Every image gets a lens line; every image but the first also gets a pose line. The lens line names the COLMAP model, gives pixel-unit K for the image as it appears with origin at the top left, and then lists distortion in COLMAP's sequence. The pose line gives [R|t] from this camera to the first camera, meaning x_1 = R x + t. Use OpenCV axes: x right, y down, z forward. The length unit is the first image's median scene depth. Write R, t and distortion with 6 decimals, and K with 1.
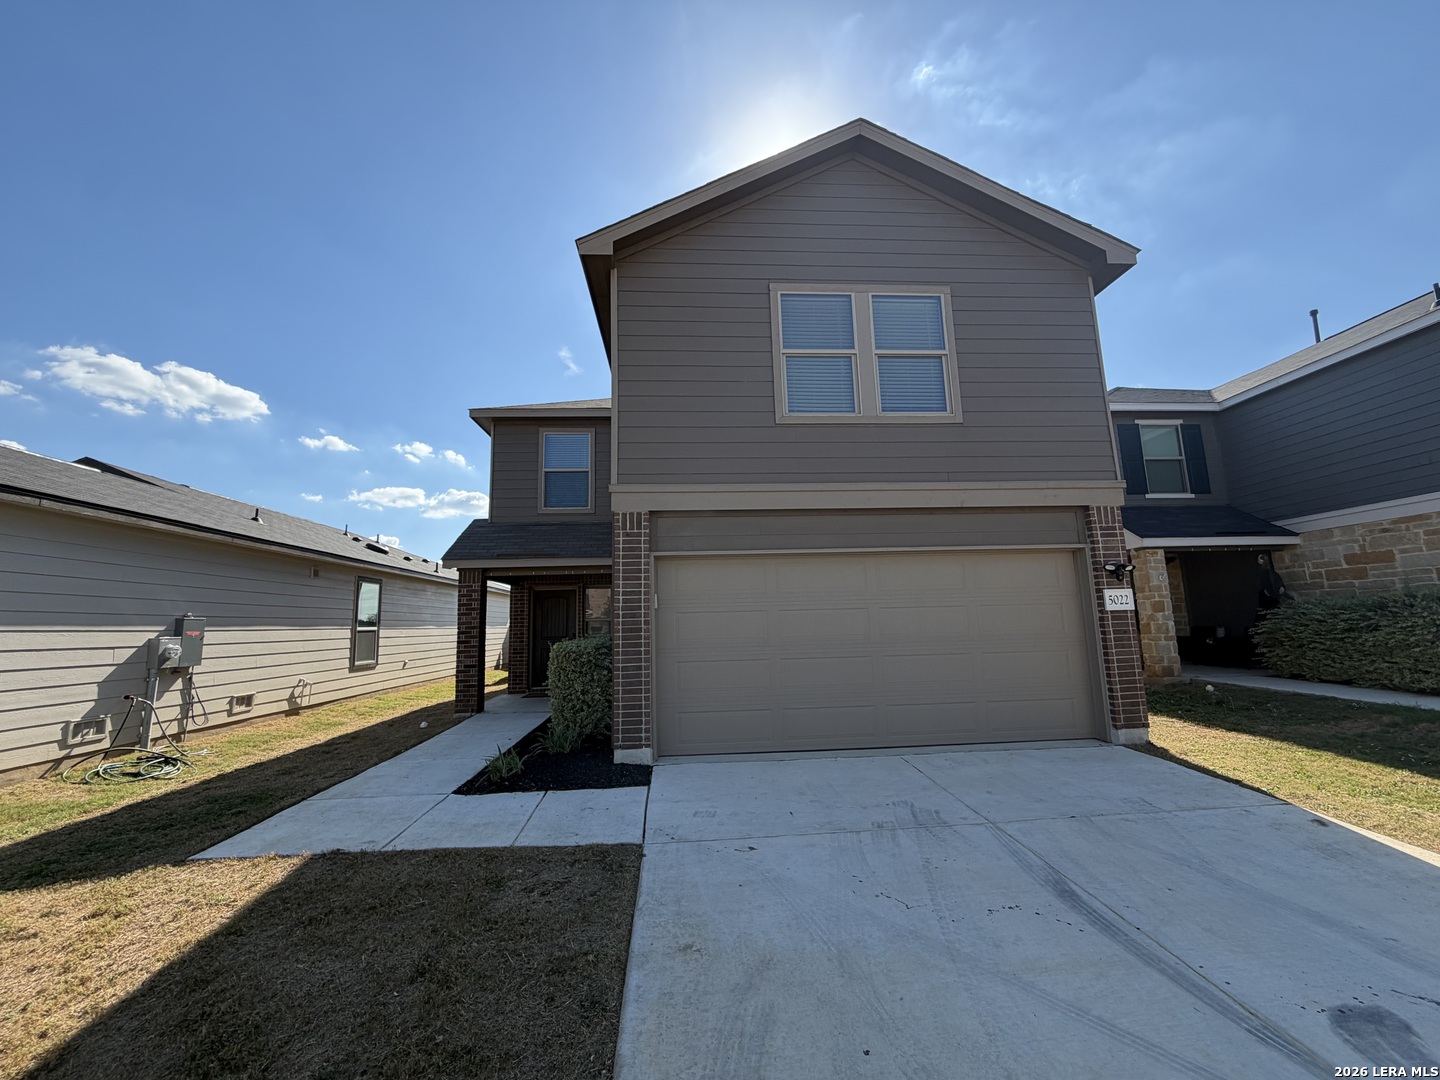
lens RADIAL K [[573.3, 0, 720.1], [0, 573.3, 538.1], [0, 0, 1]] dist [0.001053, -0.001269]
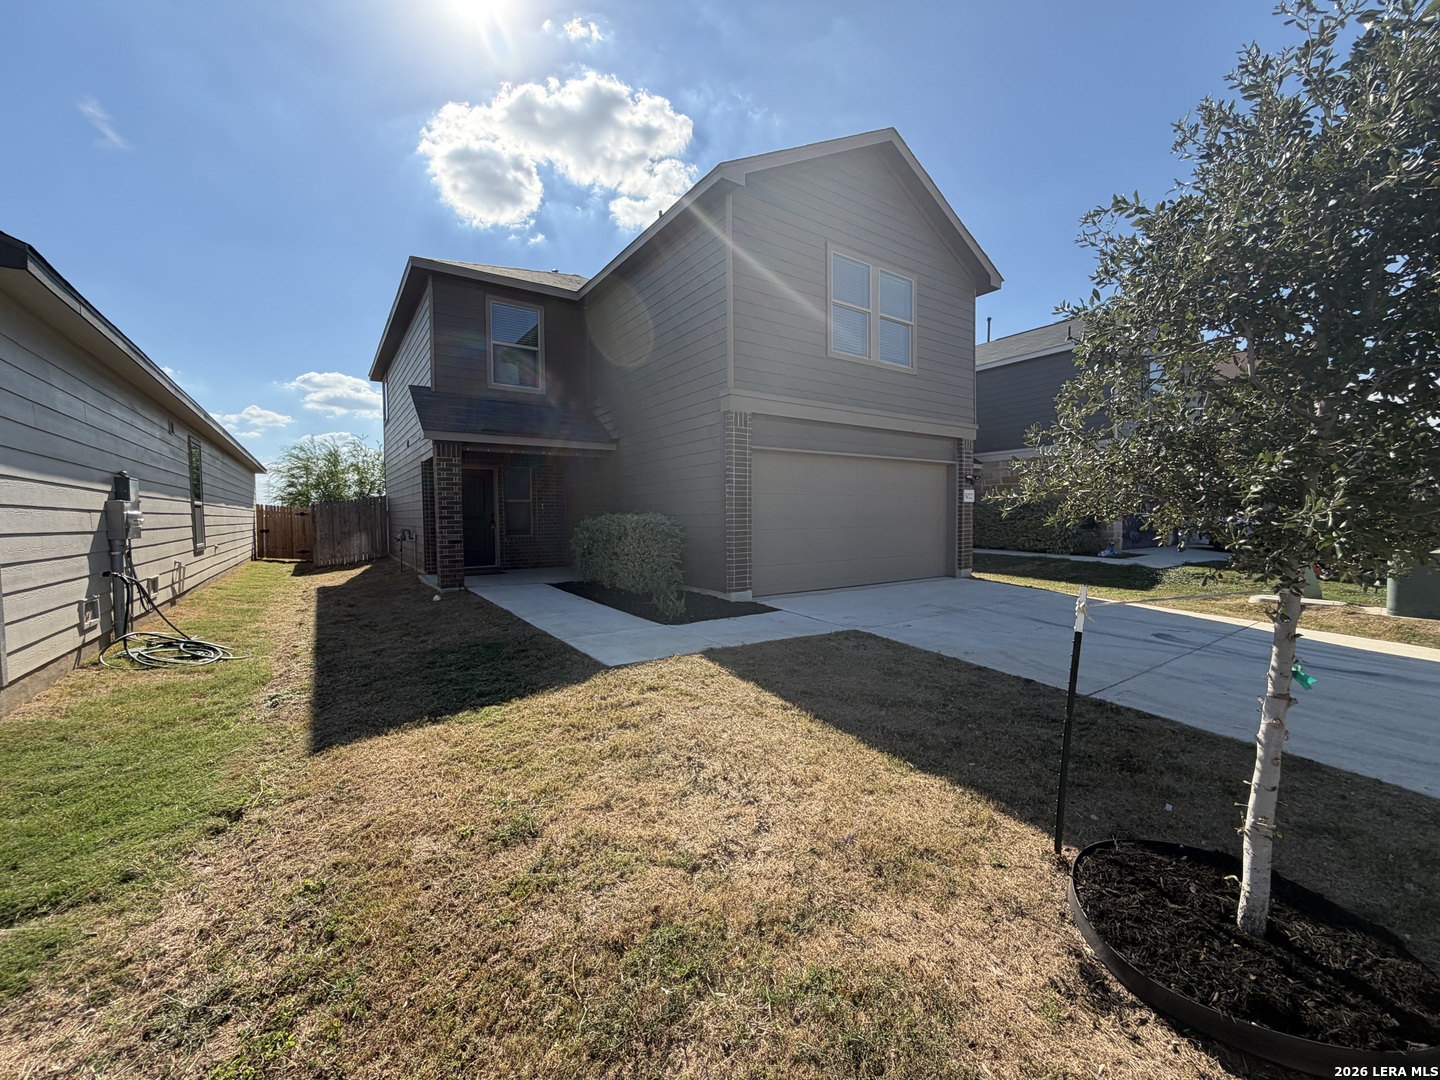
lens RADIAL K [[573.3, 0, 713.4], [0, 573.3, 536.4], [0, 0, 1]] dist [0.001053, -0.001269]
pose [[0.860852, 0.001496, 0.508853, -0.800291], [-0.090352, 0.984555, 0.149960, 0.038043], [-0.500769, -0.175070, 0.847692, -0.081849]]
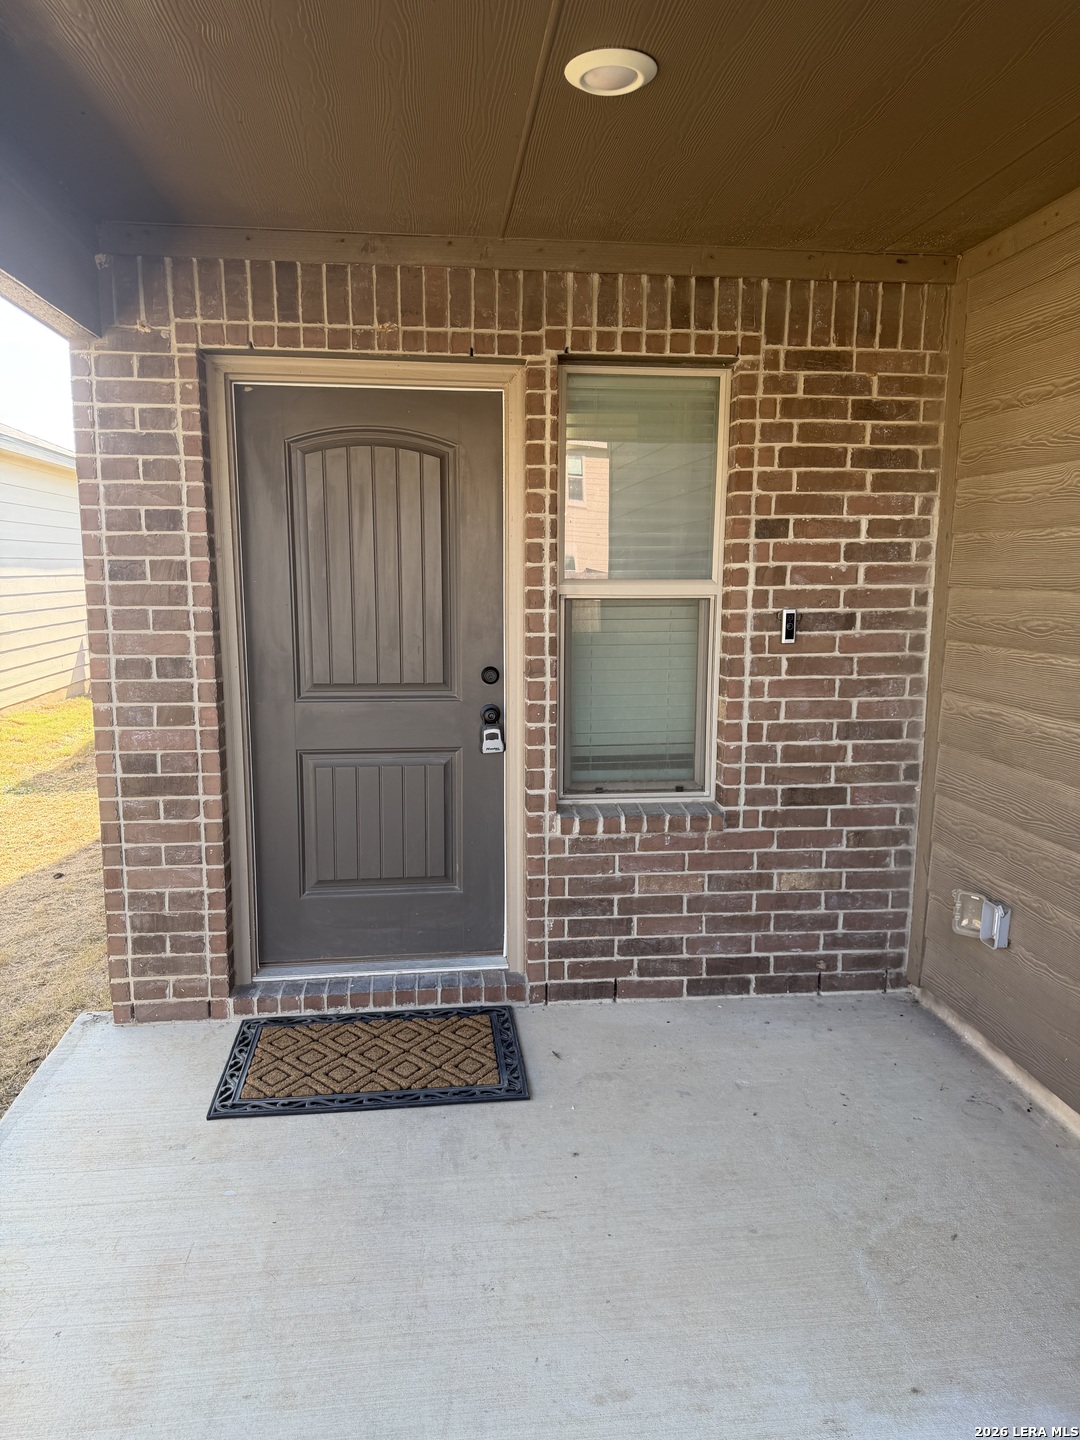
lens RADIAL K [[1007.6, 0, 539.3], [0, 1007.6, 723.5], [0, 0, 1]] dist [0.060272, -0.082677]
pose [[0.998233, 0.025531, 0.053658, -0.475022], [-0.040305, 0.954430, 0.295700, 0.175279], [-0.043663, -0.297340, 0.953773, 1.325528]]
